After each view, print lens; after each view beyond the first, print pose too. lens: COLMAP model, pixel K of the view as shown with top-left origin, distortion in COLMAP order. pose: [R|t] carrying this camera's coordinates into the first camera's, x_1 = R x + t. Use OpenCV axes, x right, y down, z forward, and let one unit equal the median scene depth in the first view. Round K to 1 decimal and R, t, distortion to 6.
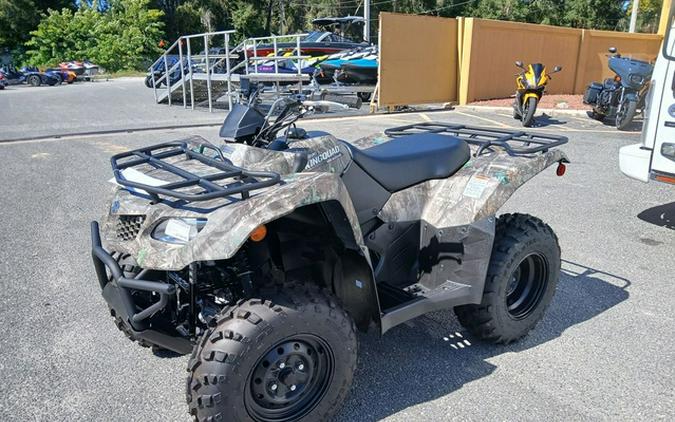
lens RADIAL K [[536.5, 0, 337.7], [0, 536.5, 218.0], [0, 0, 1]] dist [0.040964, -0.080537]
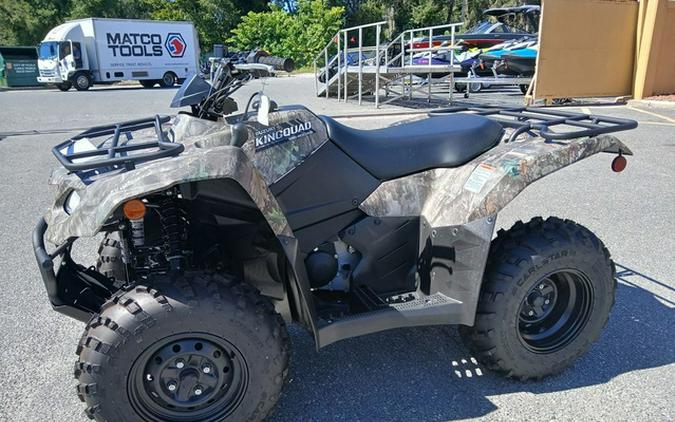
lens RADIAL K [[536.5, 0, 336.6], [0, 536.5, 223.8], [0, 0, 1]] dist [0.040964, -0.080537]
pose [[0.952395, 0.077039, -0.294971, 0.277715], [-0.071757, 0.997009, 0.028707, 0.000568], [0.296301, -0.006174, 0.955075, 0.172451]]
